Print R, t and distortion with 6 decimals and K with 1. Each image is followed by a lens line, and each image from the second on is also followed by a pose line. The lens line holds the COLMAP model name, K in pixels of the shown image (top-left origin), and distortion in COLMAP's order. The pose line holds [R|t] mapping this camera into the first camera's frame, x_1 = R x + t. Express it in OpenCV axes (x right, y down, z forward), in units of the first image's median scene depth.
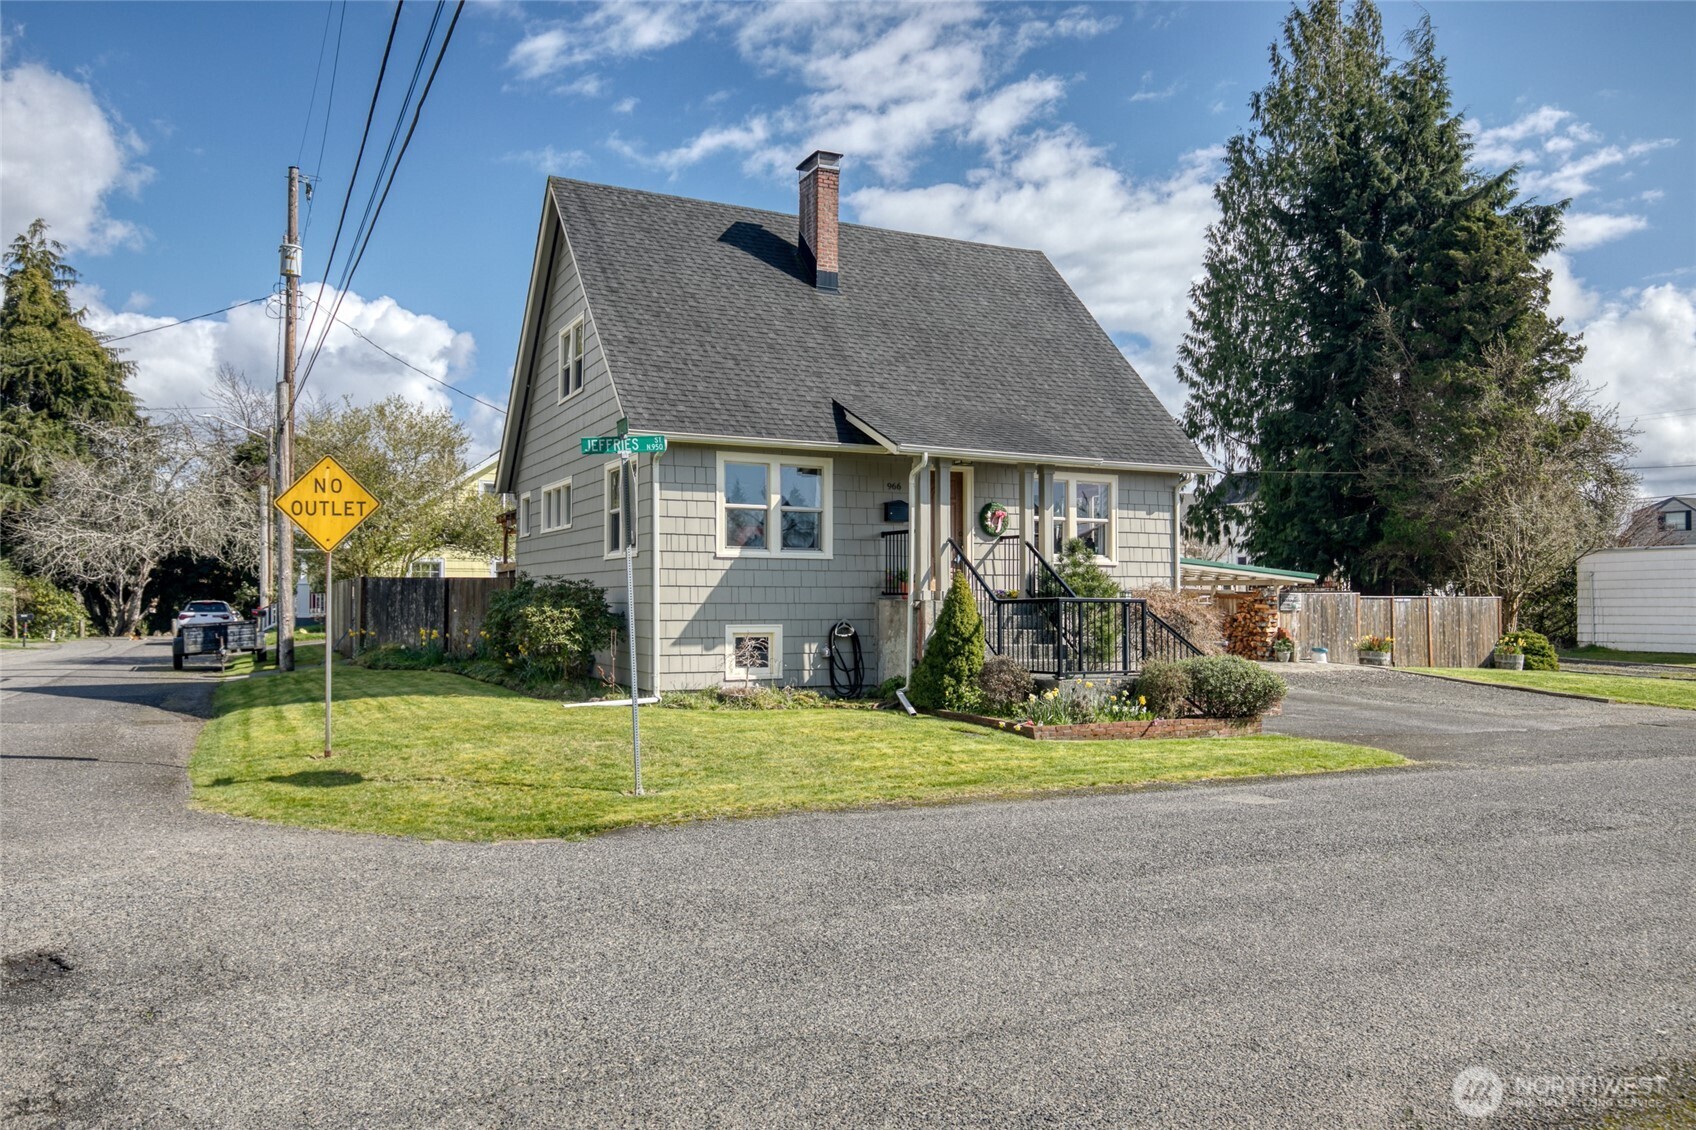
lens RADIAL K [[1226.0, 0, 848.0], [0, 1226.0, 565.0], [0, 0, 1]] dist [-0.008977, -0.002999]
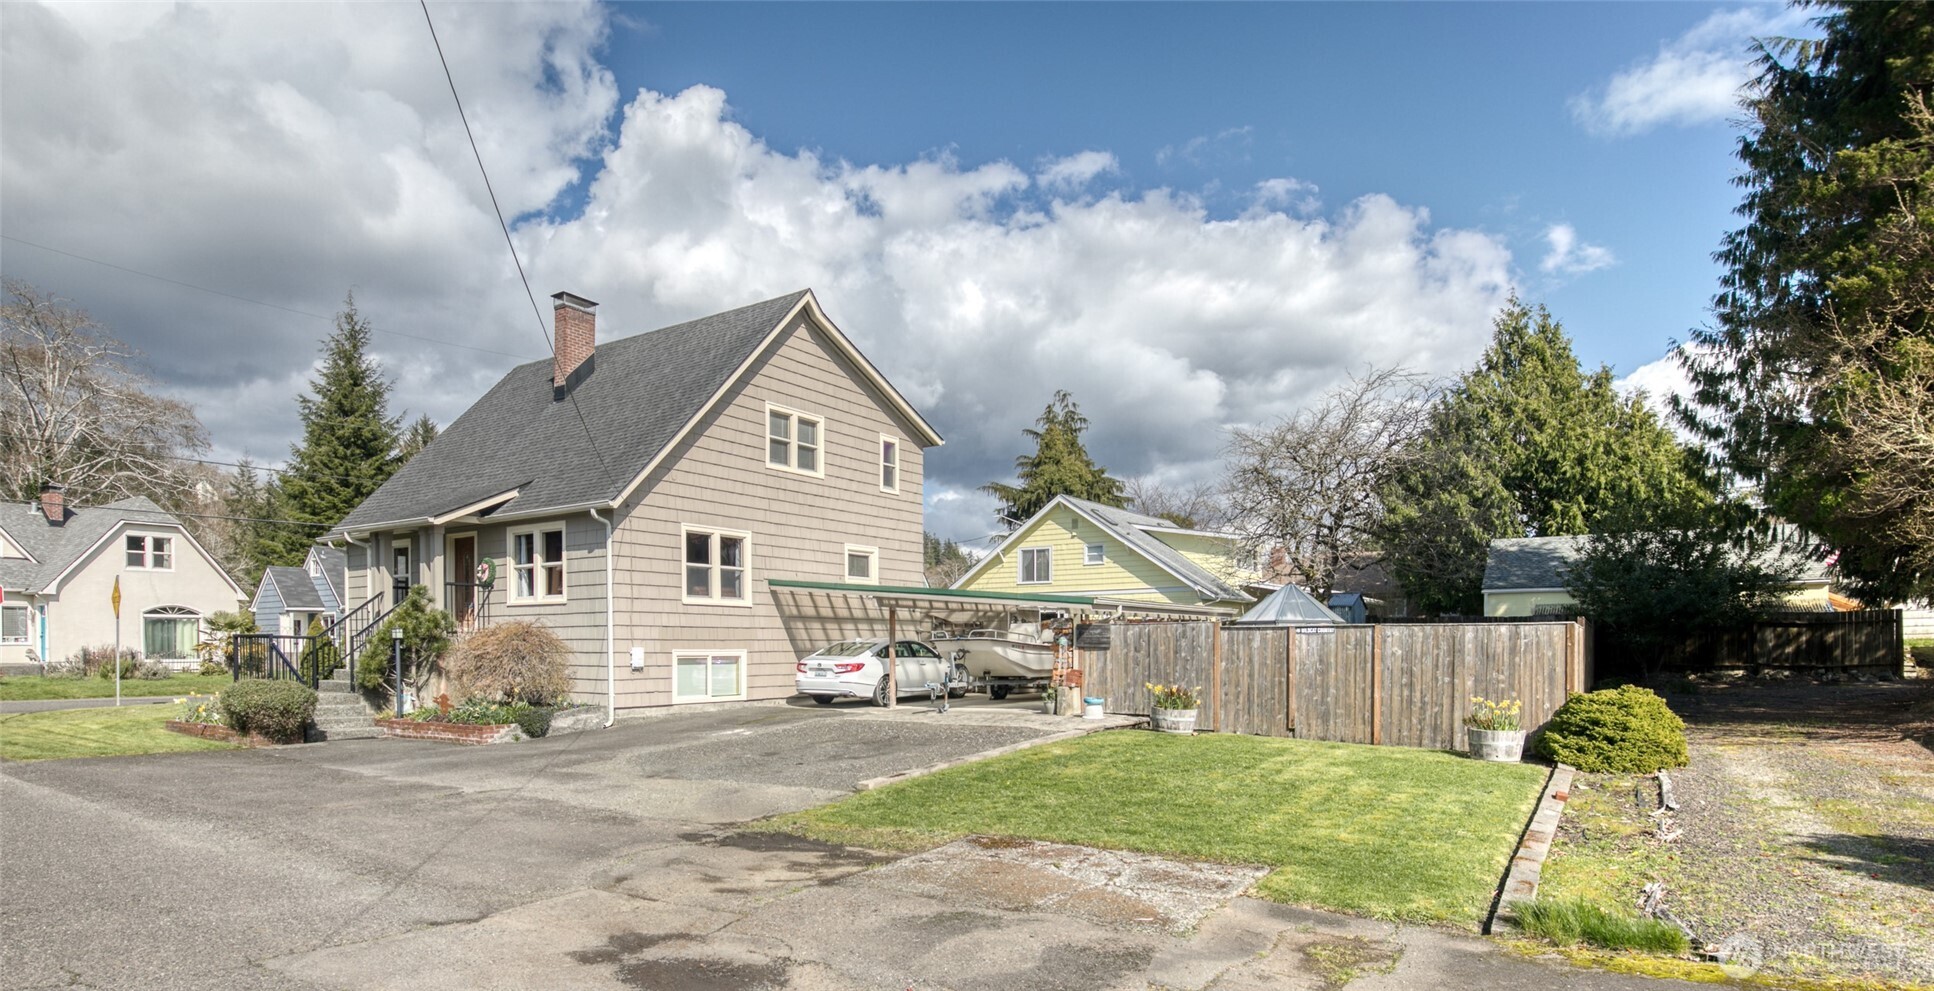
lens RADIAL K [[1028.5, 0, 921.6], [0, 1028.5, 661.0], [0, 0, 1]] dist [-0.035242, -0.000723]
pose [[0.488966, 0.008413, -0.872262, 0.829390], [0.027269, 0.999317, 0.024925, 0.026541], [0.871876, -0.035973, 0.488403, 0.589597]]
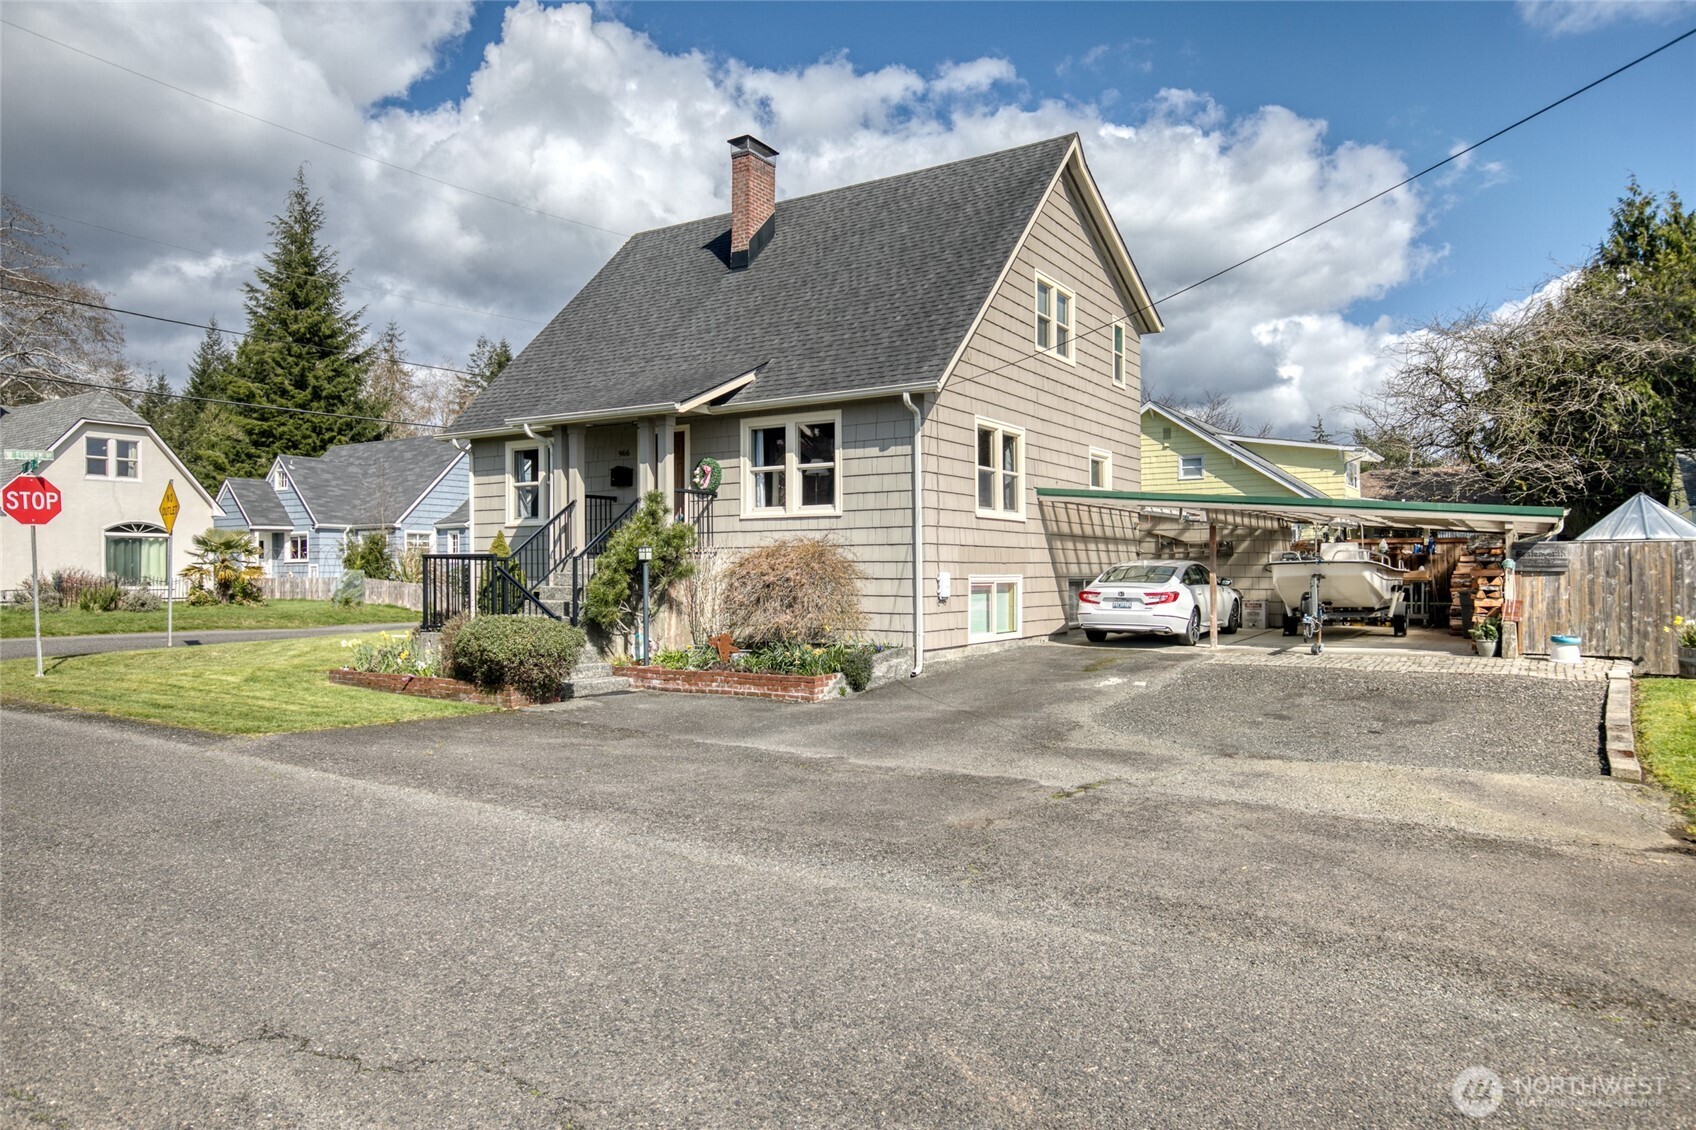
lens RADIAL K [[1069.8, 0, 848.0], [0, 1069.8, 565.0], [0, 0, 1]] dist [-0.003128, -0.000836]
pose [[0.520441, -0.008973, -0.853850, 0.609566], [0.027344, 0.999607, 0.006162, 0.021446], [0.853459, -0.026554, 0.520482, 0.440111]]
